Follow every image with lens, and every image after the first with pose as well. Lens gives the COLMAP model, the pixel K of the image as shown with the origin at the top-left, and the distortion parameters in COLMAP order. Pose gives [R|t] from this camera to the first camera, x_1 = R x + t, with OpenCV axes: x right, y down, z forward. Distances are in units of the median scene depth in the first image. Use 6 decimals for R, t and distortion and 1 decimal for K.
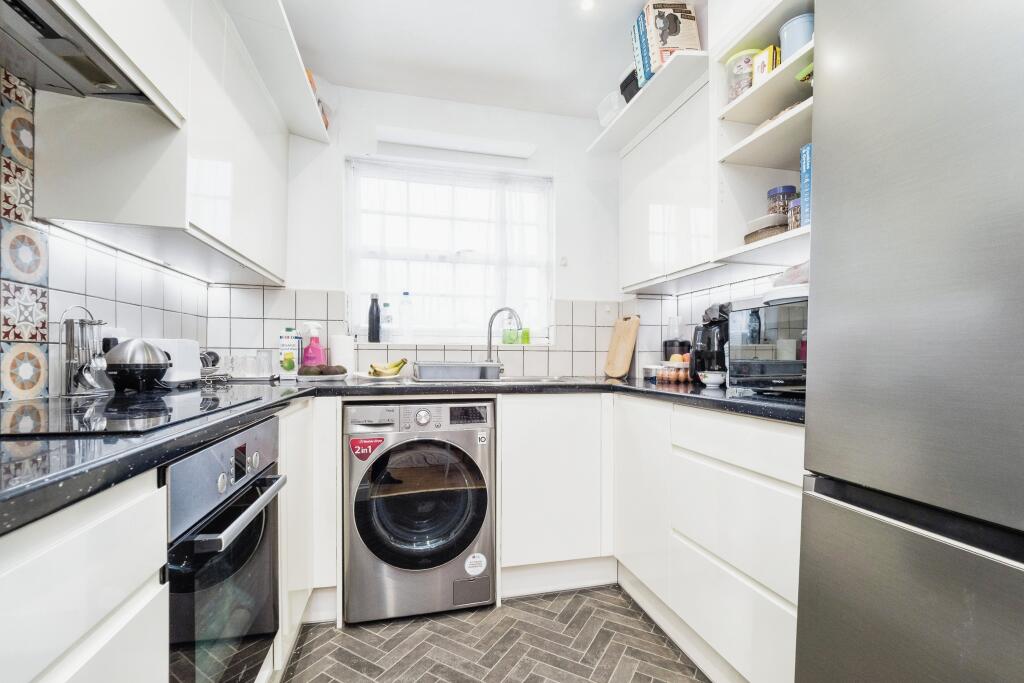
lens RADIAL K [[457.4, 0, 510.7], [0, 457.4, 353.9], [0, 0, 1]] dist [-0.002612, -0.000183]
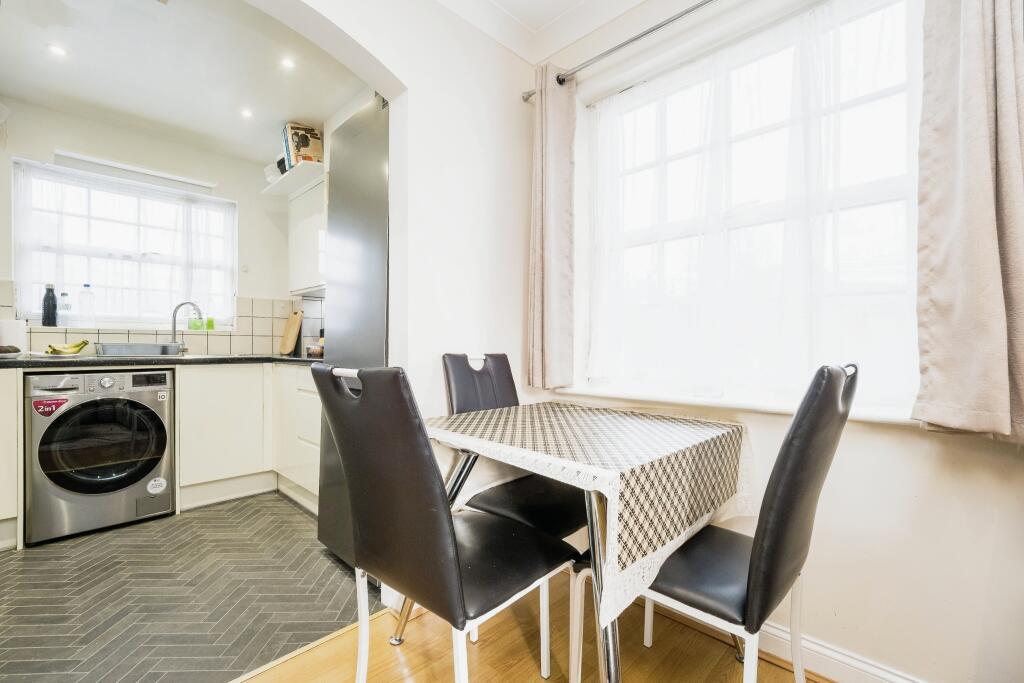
lens RADIAL K [[445.7, 0, 512.0], [0, 445.7, 341.5], [0, 0, 1]] dist [-0.000988, 0.000591]
pose [[0.849323, 0.000216, 0.527874, 0.112732], [-0.001330, 0.999998, 0.001730, 0.010924], [-0.527872, -0.002172, 0.849321, -0.649859]]
